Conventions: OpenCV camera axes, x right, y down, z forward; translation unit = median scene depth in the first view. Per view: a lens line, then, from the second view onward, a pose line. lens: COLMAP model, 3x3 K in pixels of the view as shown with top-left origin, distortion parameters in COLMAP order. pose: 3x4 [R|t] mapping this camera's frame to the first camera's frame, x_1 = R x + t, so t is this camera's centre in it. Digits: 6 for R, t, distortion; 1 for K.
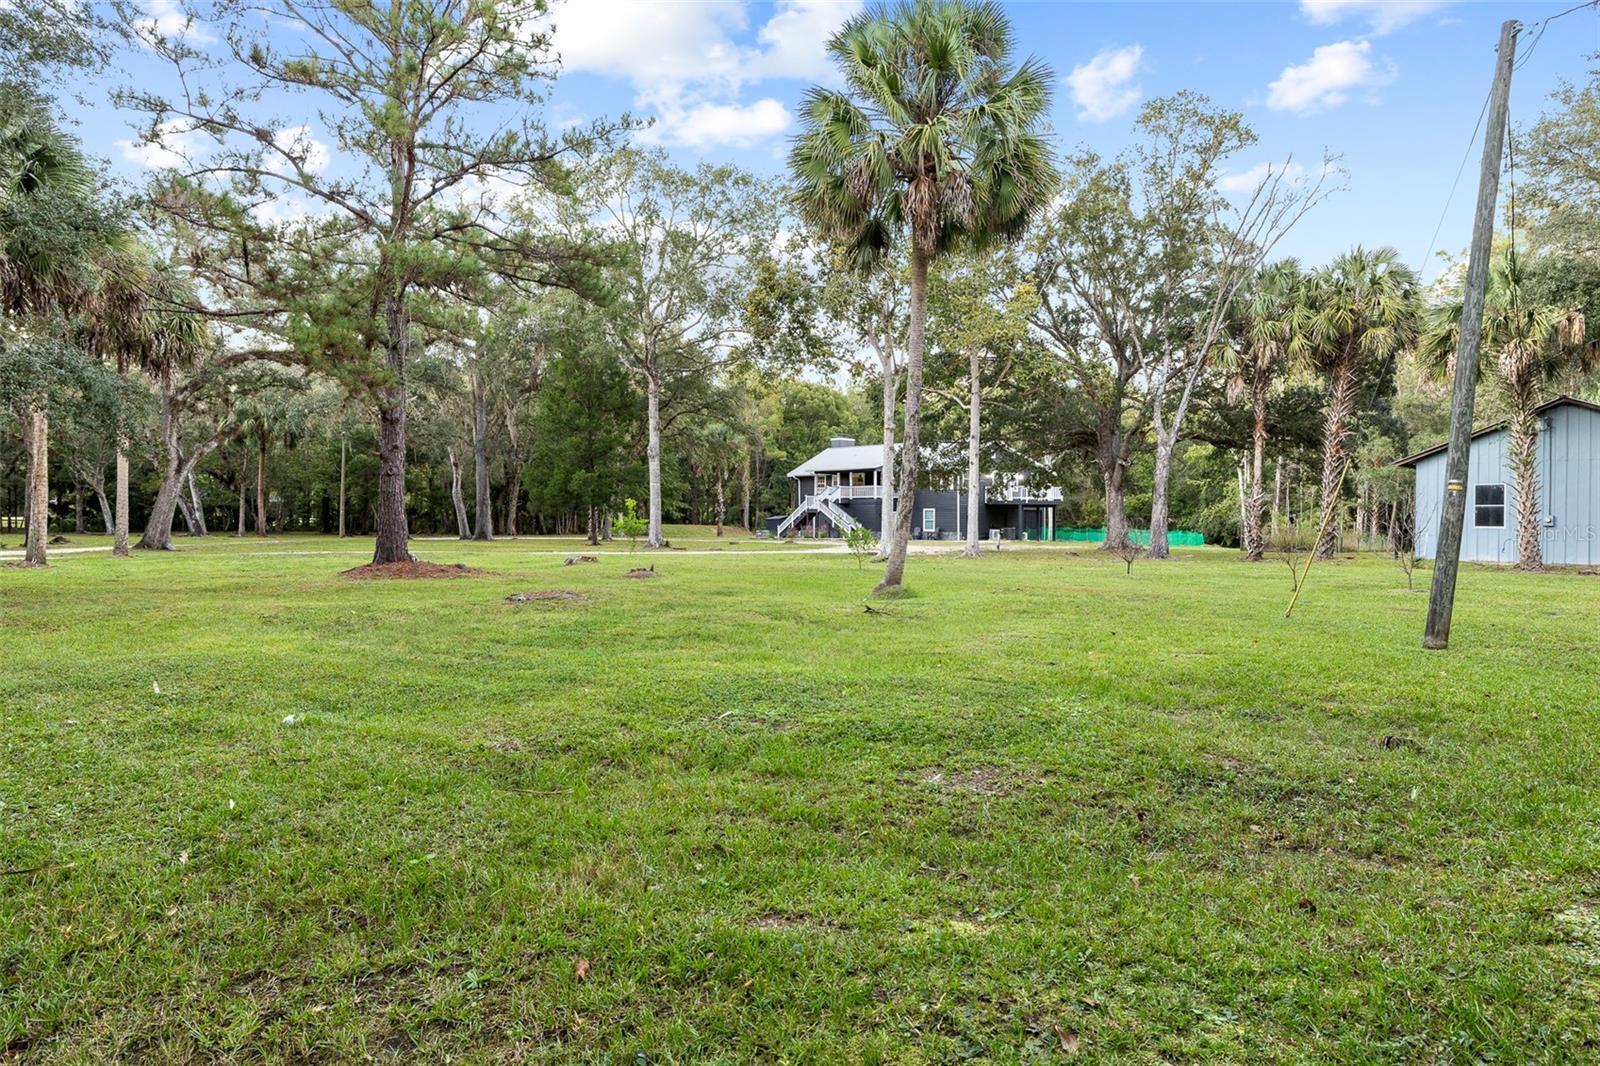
lens RADIAL K [[923.8, 0, 799.4], [0, 923.8, 530.8], [0, 0, 1]] dist [0.000082, 0.000001]
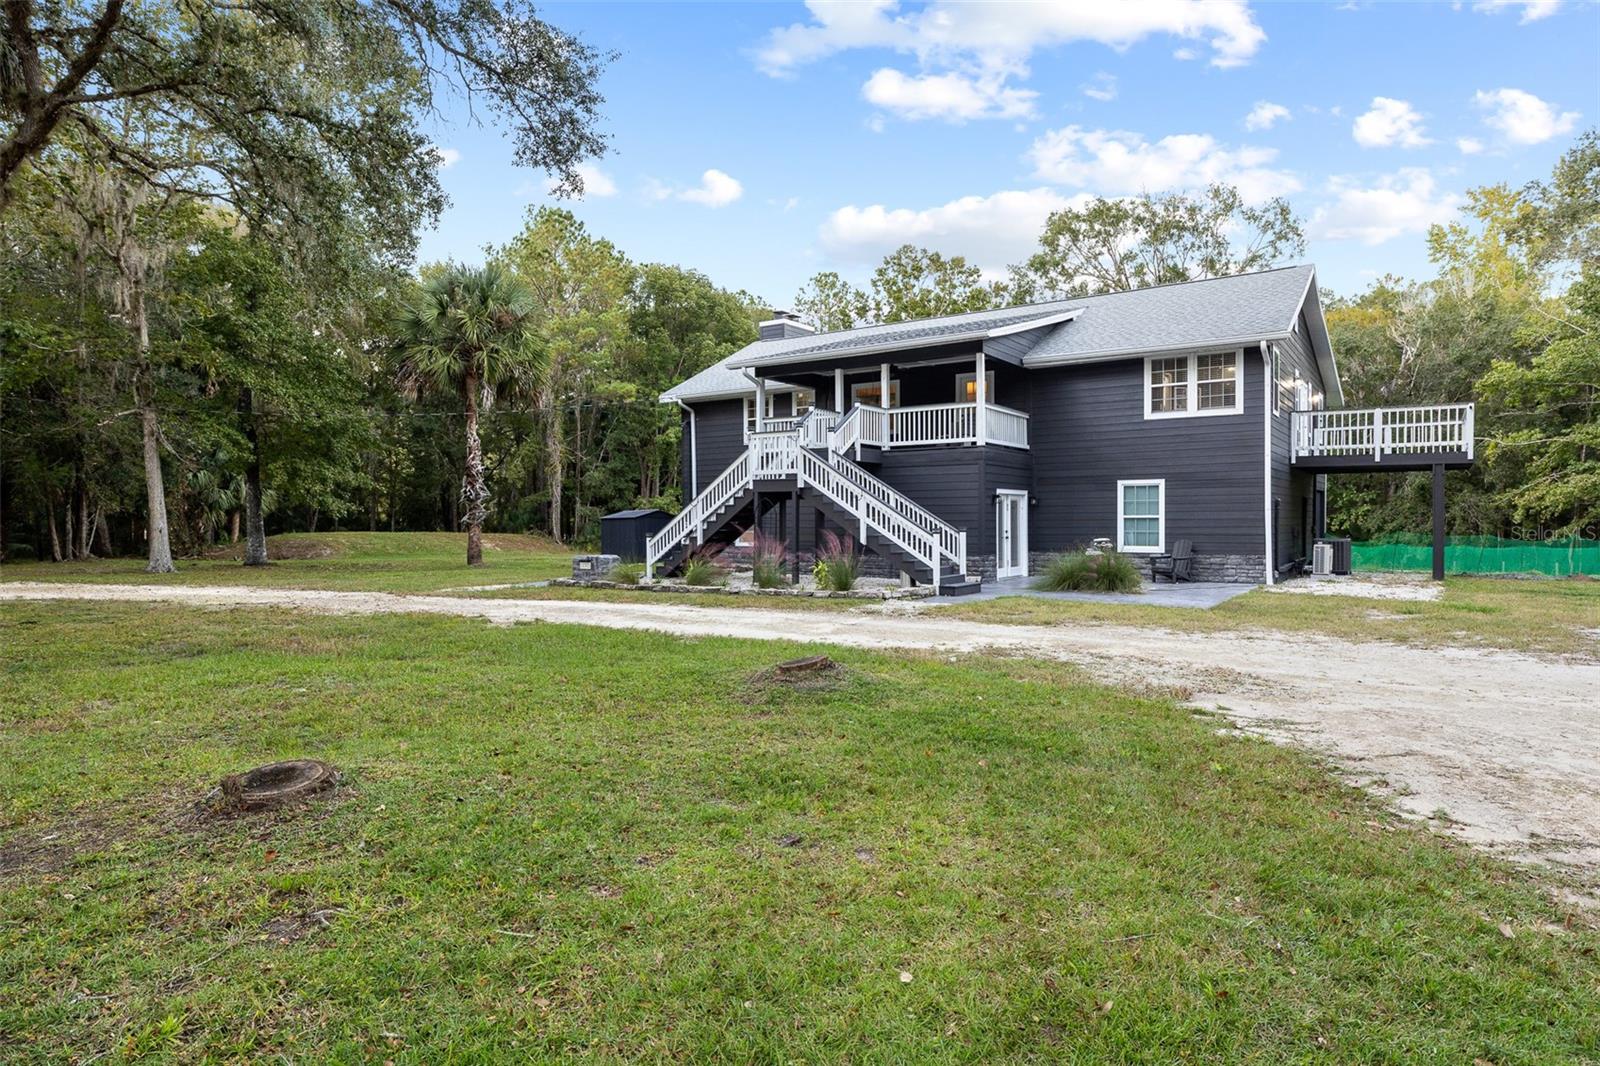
lens RADIAL K [[950.4, 0, 806.3], [0, 950.4, 530.9], [0, 0, 1]] dist [-0.000026, -0.000068]
pose [[0.981780, -0.004747, 0.189961, -0.028540], [0.005555, 0.999978, -0.003725, -0.005371], [-0.189939, 0.004712, 0.981785, 0.613871]]
